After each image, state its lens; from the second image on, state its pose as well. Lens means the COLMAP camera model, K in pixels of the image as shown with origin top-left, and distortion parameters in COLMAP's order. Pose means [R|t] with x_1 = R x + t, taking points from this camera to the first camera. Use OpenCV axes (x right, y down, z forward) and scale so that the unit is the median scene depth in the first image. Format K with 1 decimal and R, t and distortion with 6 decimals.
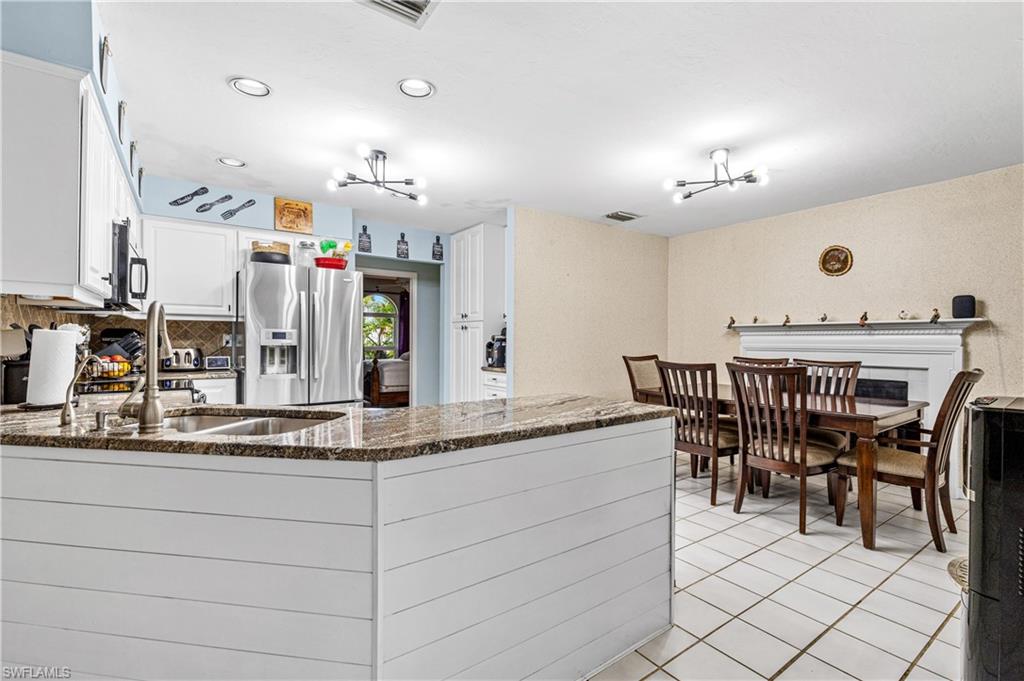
lens RADIAL K [[461.3, 0, 514.0], [0, 461.3, 340.0], [0, 0, 1]] dist [0.010171, -0.002098]
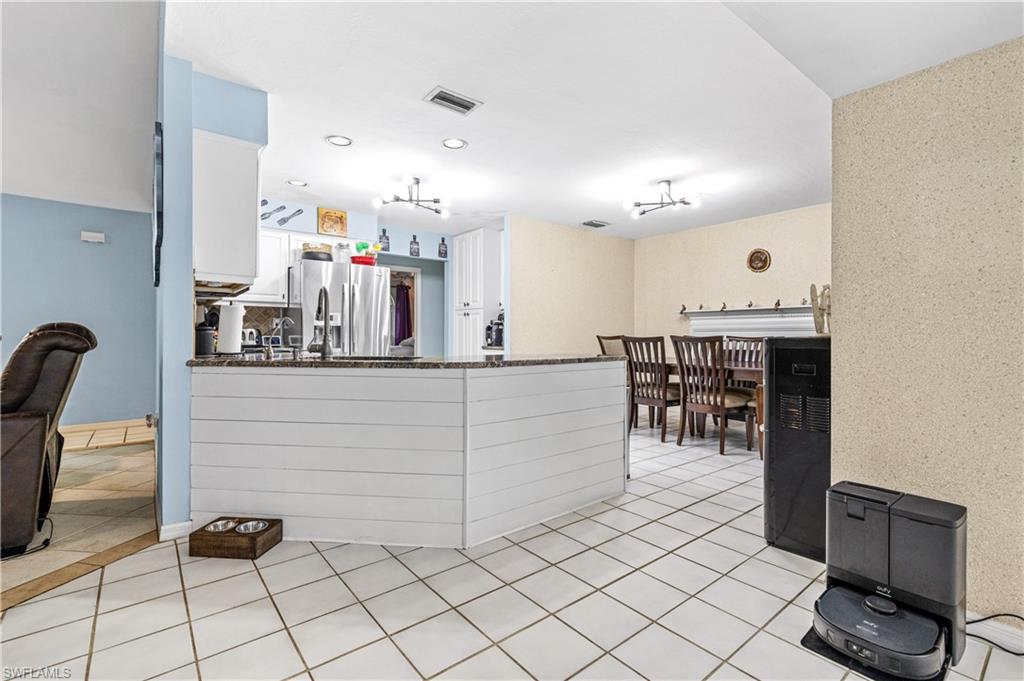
lens RADIAL K [[461.3, 0, 516.6], [0, 461.3, 332.3], [0, 0, 1]] dist [0.010171, -0.002098]
pose [[0.998574, -0.003554, 0.053268, -0.055861], [0.003830, 0.999980, -0.005086, 0.036370], [-0.053249, 0.005283, 0.998567, -0.277210]]
